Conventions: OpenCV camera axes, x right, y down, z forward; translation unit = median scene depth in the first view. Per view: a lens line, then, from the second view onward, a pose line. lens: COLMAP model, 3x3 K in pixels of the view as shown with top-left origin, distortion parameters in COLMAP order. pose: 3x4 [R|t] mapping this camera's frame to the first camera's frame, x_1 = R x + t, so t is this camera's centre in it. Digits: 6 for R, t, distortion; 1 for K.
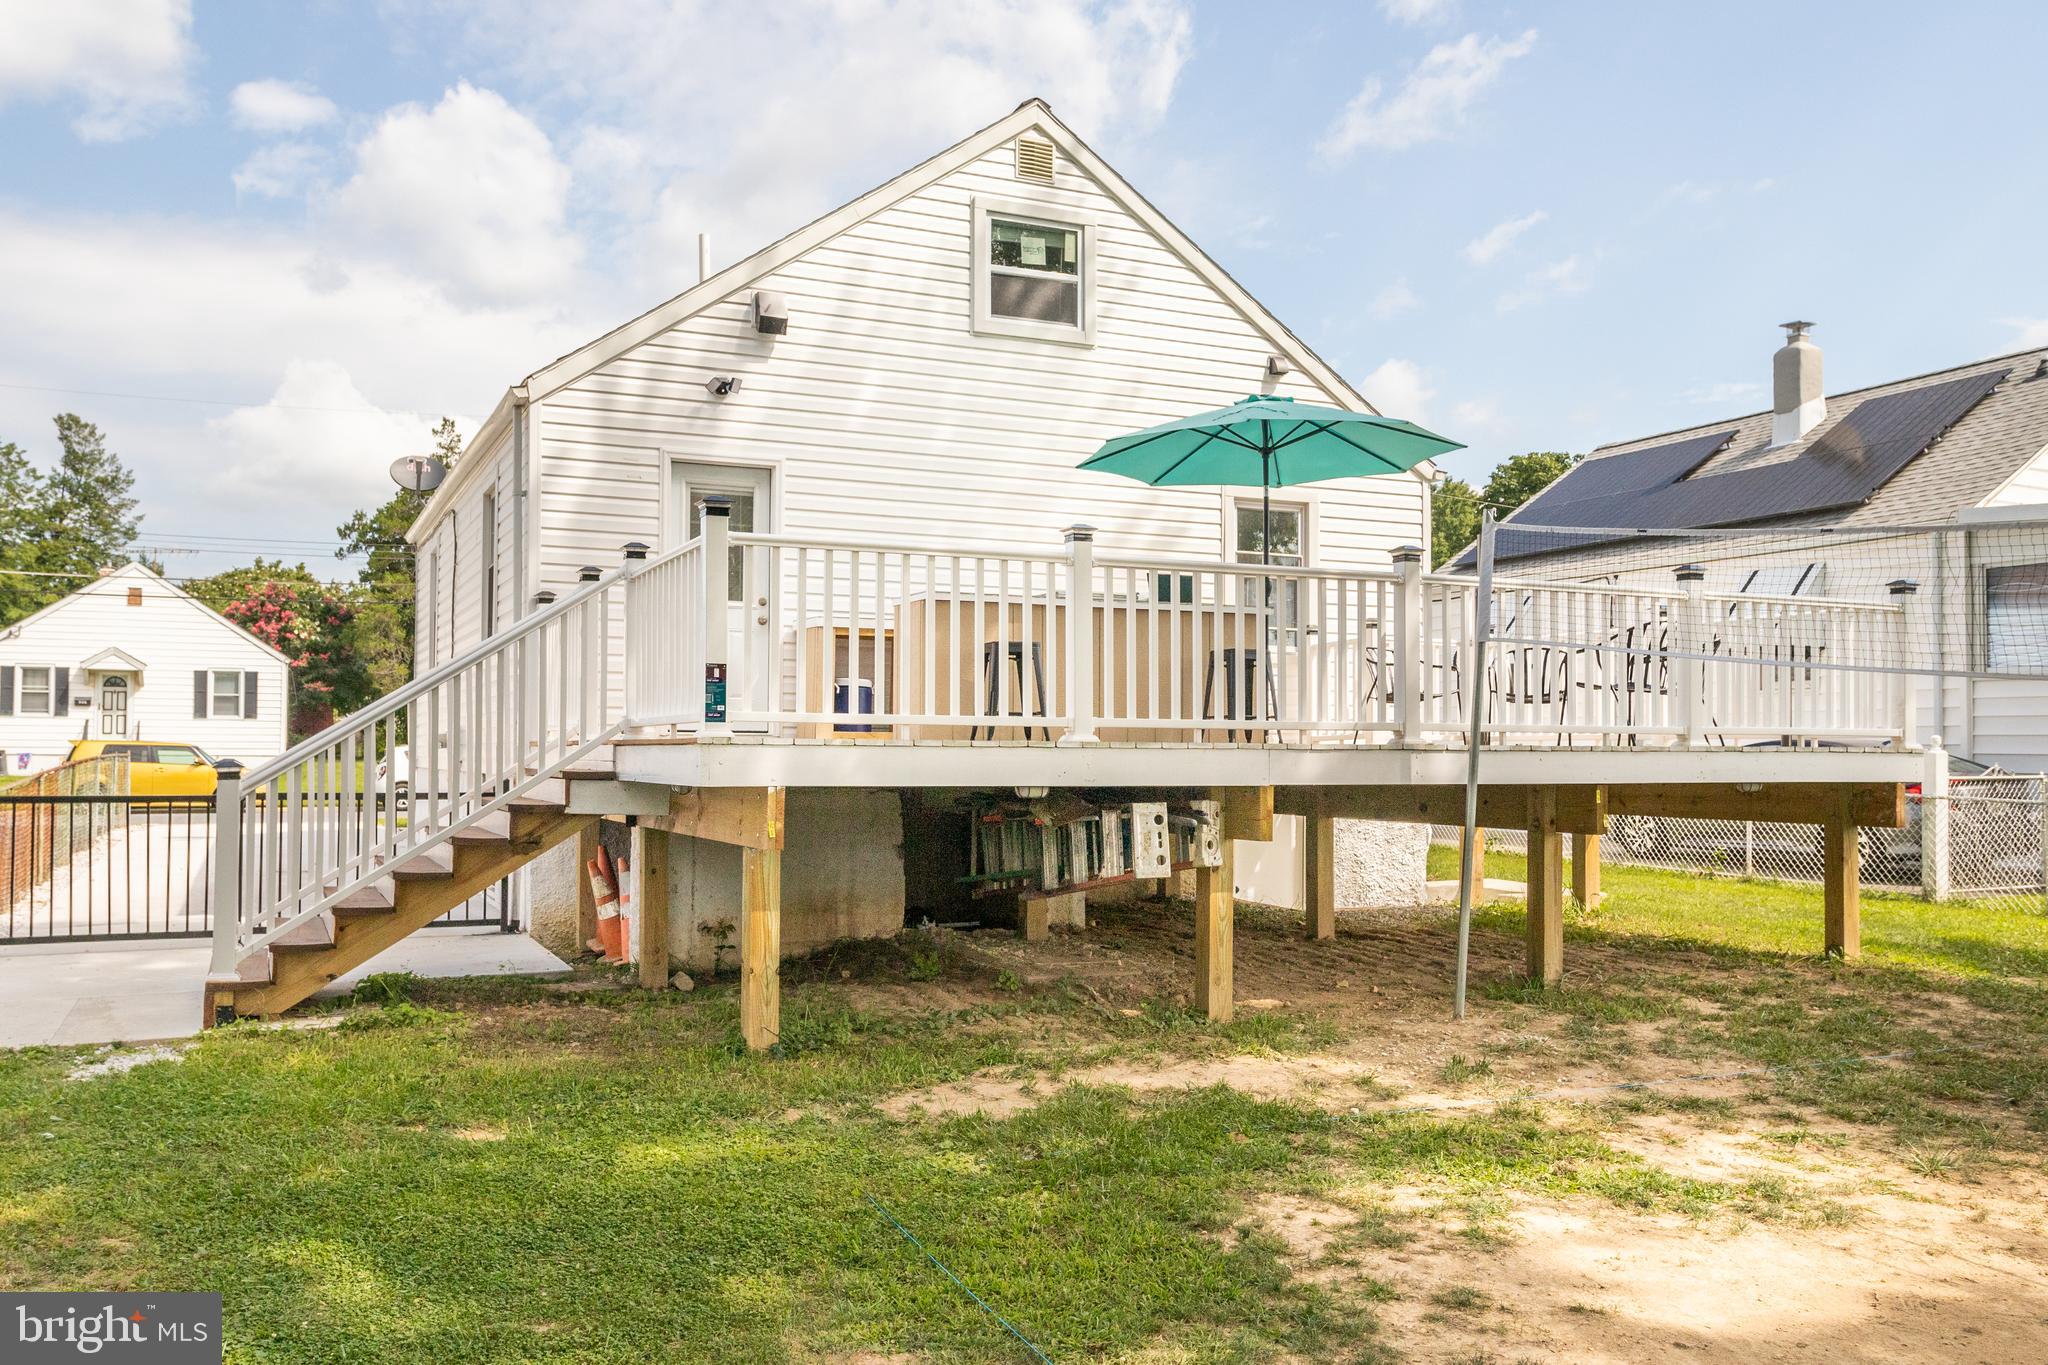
lens RADIAL K [[1620.0, 0, 980.5], [0, 1620.0, 729.1], [0, 0, 1]] dist [-0.007161, 0.007442]
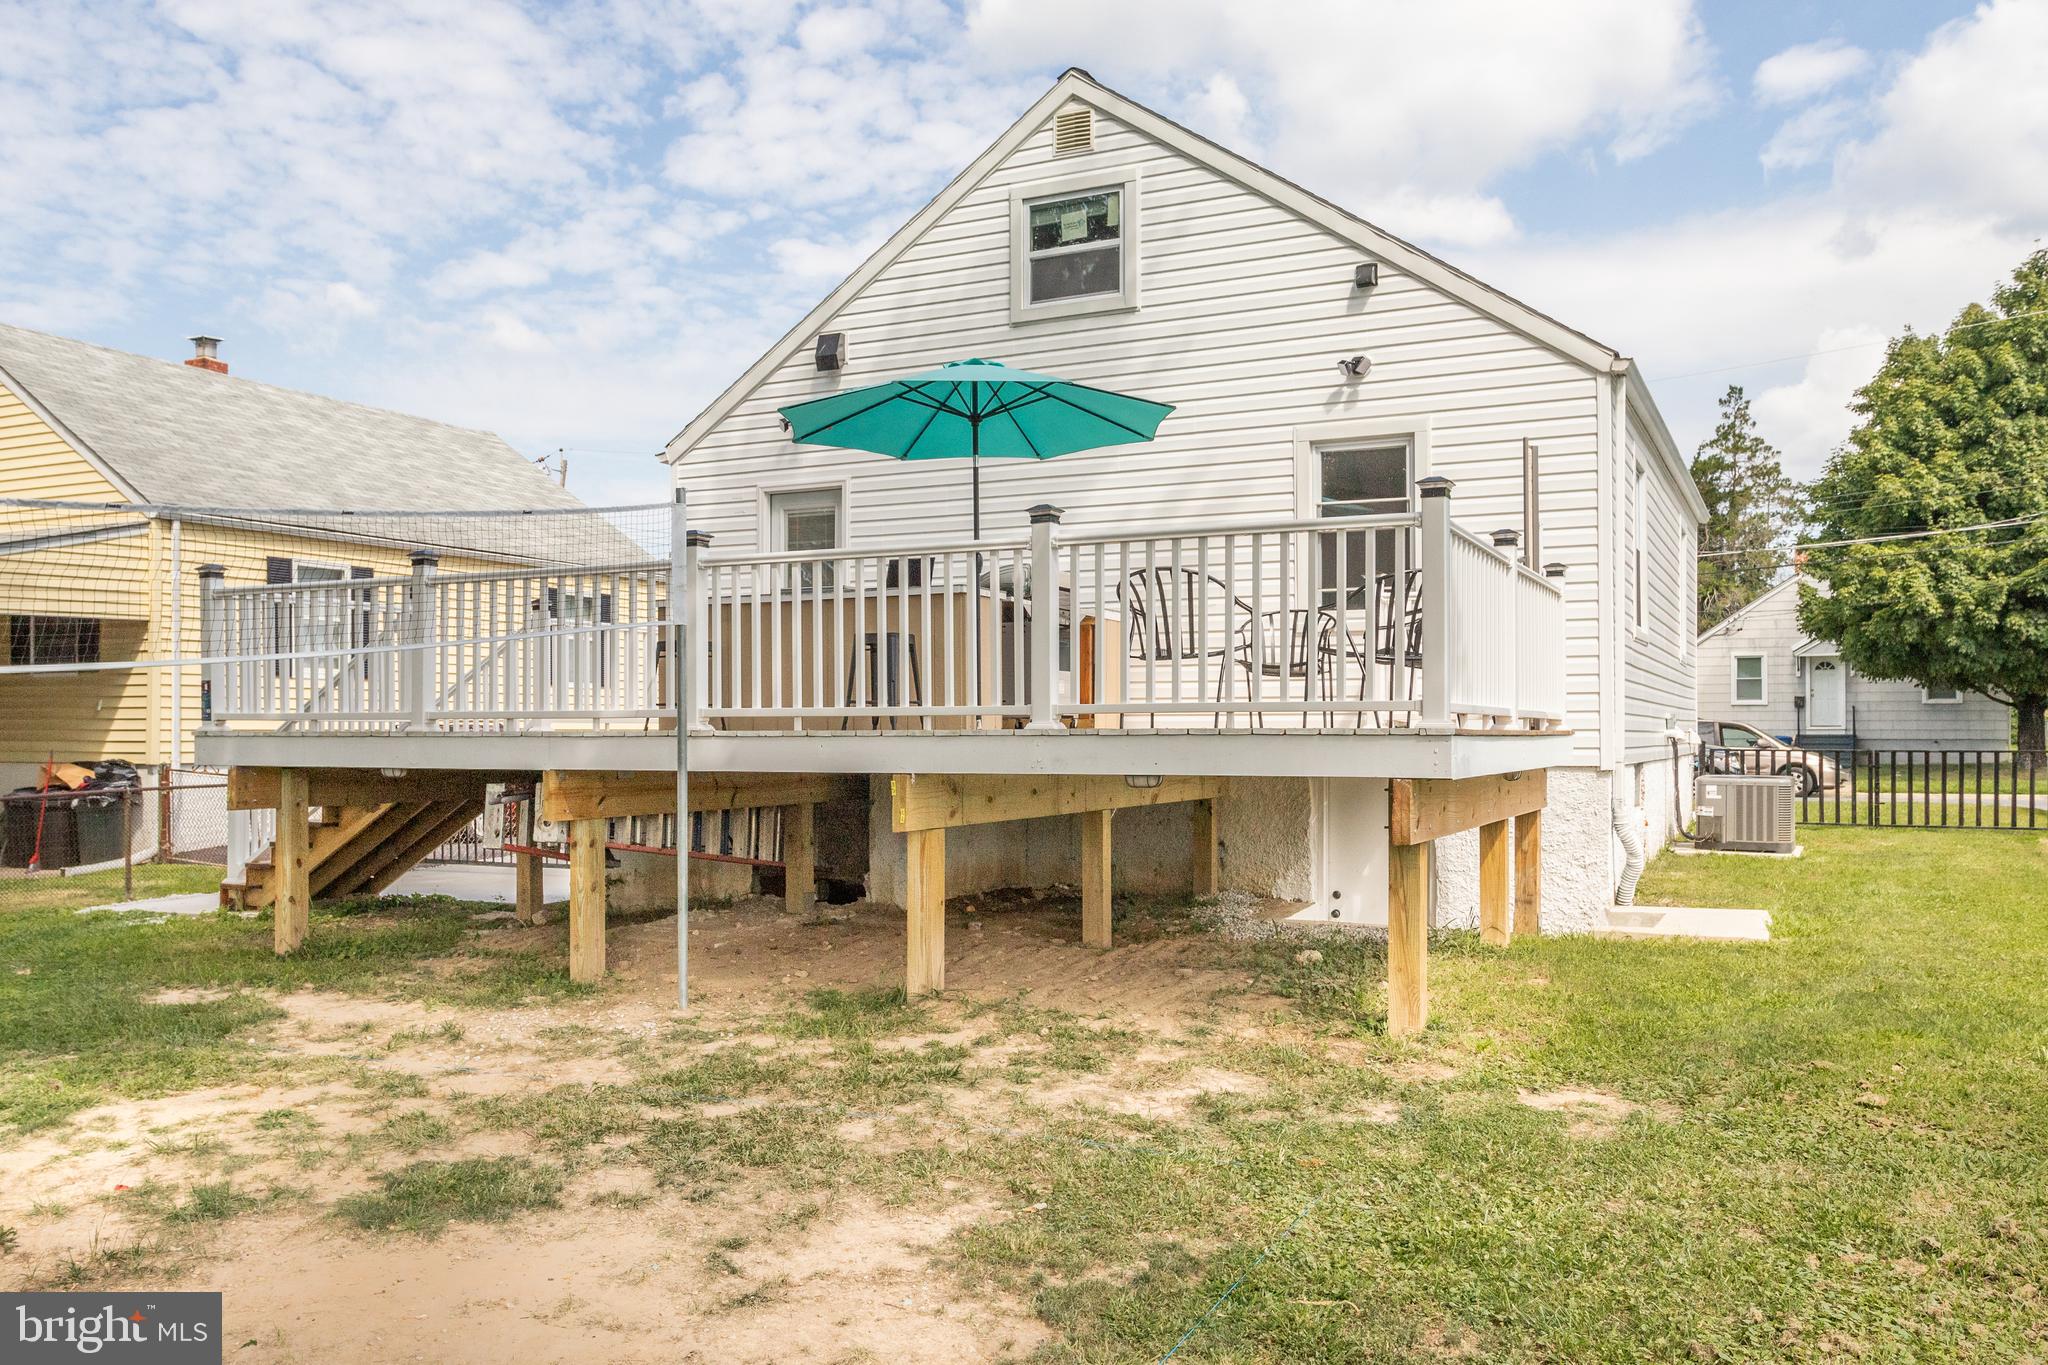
lens RADIAL K [[1620.0, 0, 1006.3], [0, 1620.0, 741.9], [0, 0, 1]] dist [-0.007161, 0.007442]
pose [[0.638927, -0.001805, -0.769265, 0.782560], [0.015373, 0.999828, 0.010422, 0.005883], [0.769114, -0.018485, 0.638844, 0.349225]]
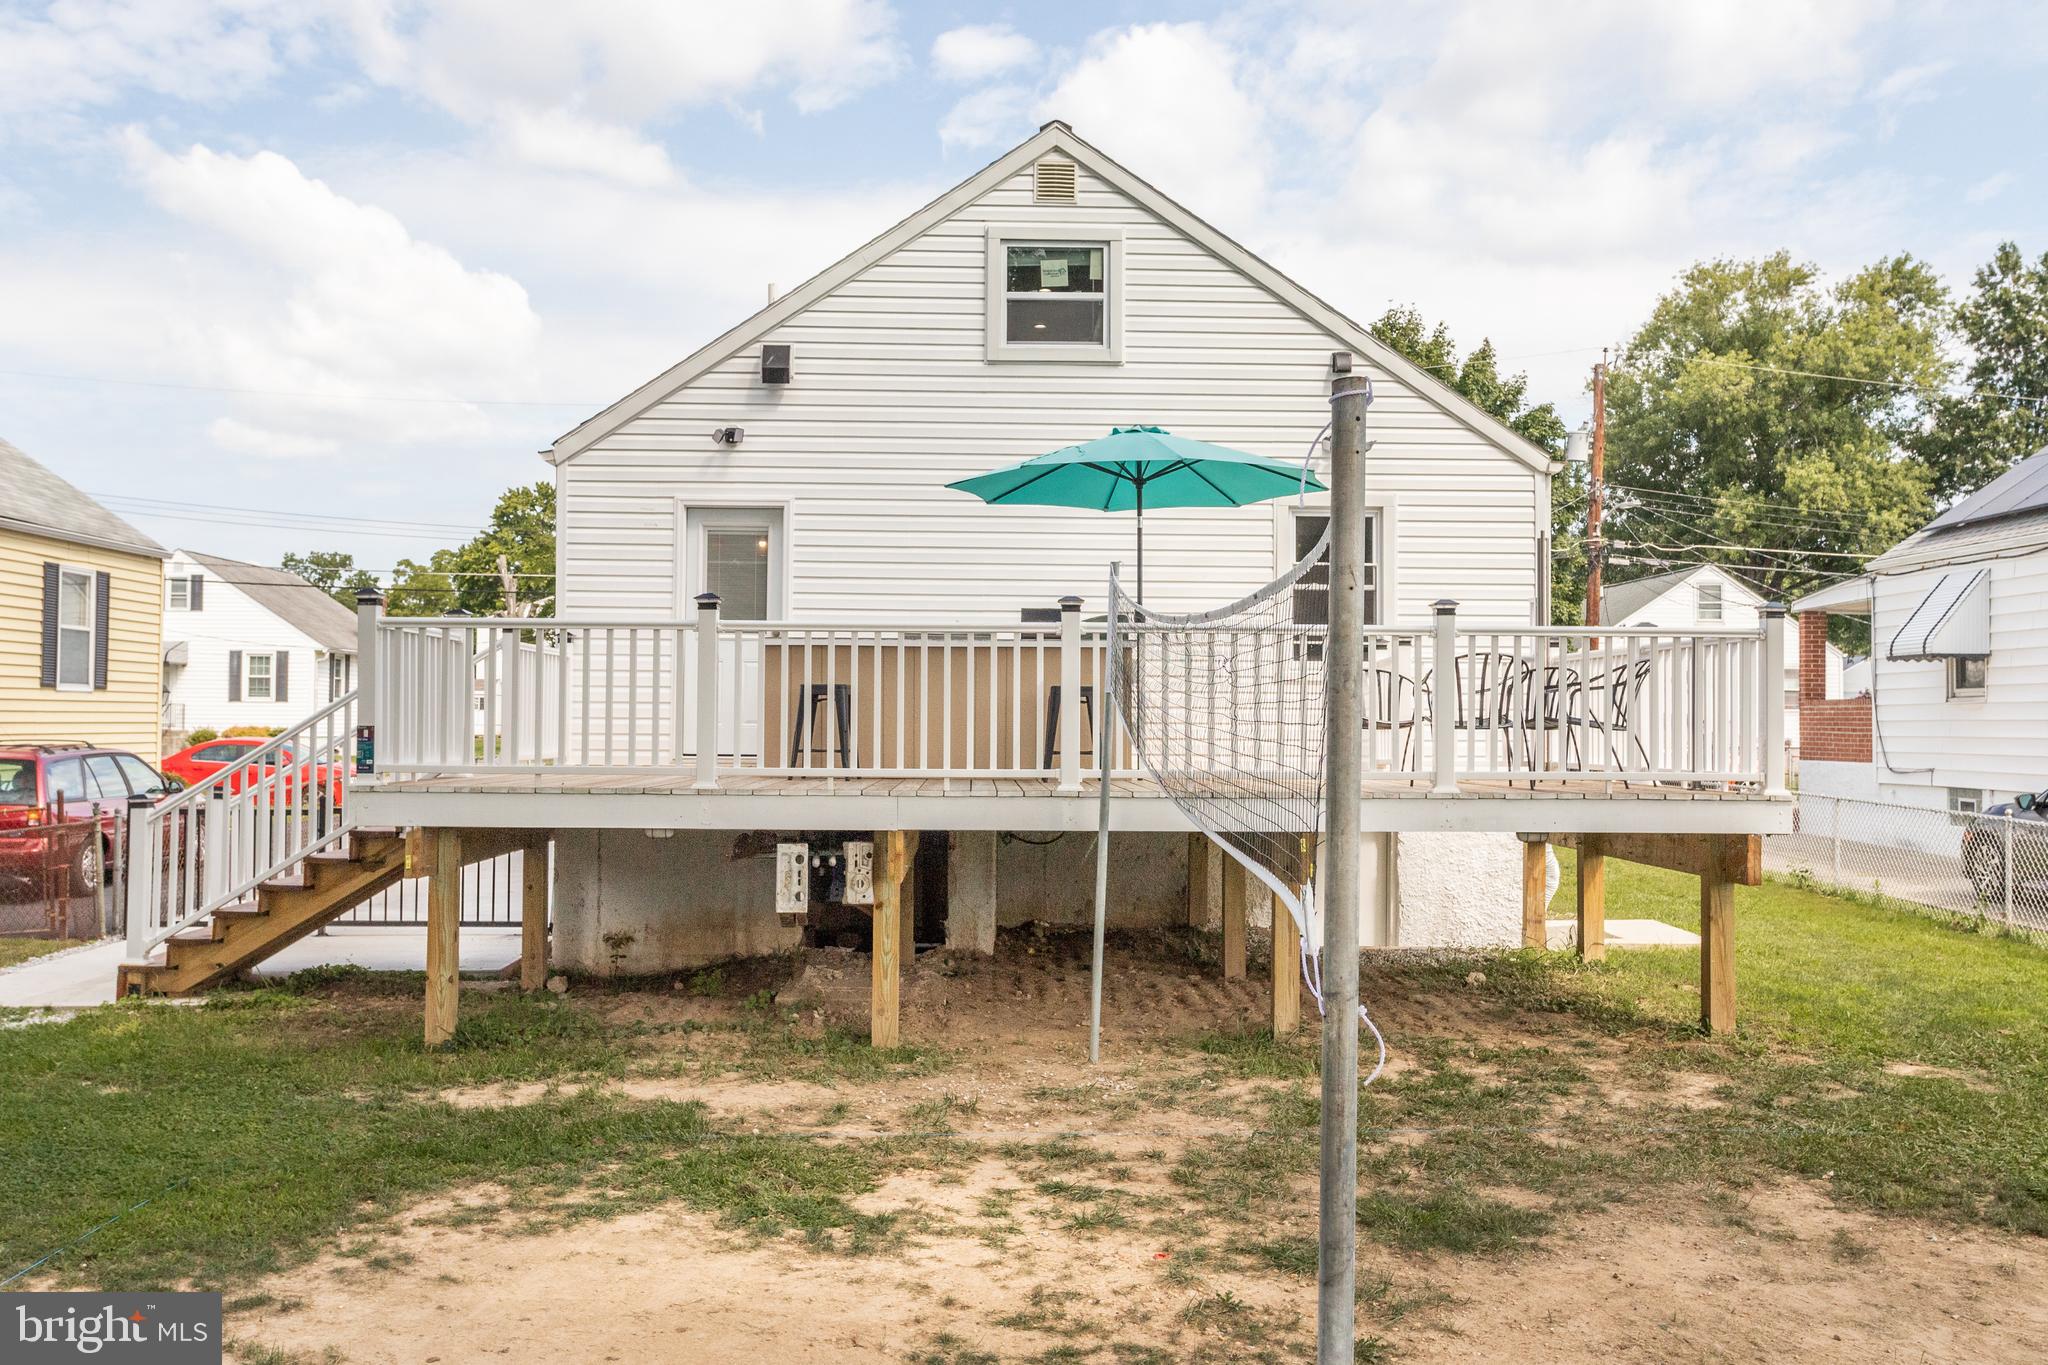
lens RADIAL K [[1848.9, 0, 1037.5], [0, 1848.9, 682.6], [0, 0, 1]] dist [0.005117, -0.012581]
pose [[0.927857, -0.006213, -0.372884, 0.461200], [0.002463, 0.999942, -0.010532, -0.031748], [0.372927, 0.008854, 0.927818, -0.061681]]
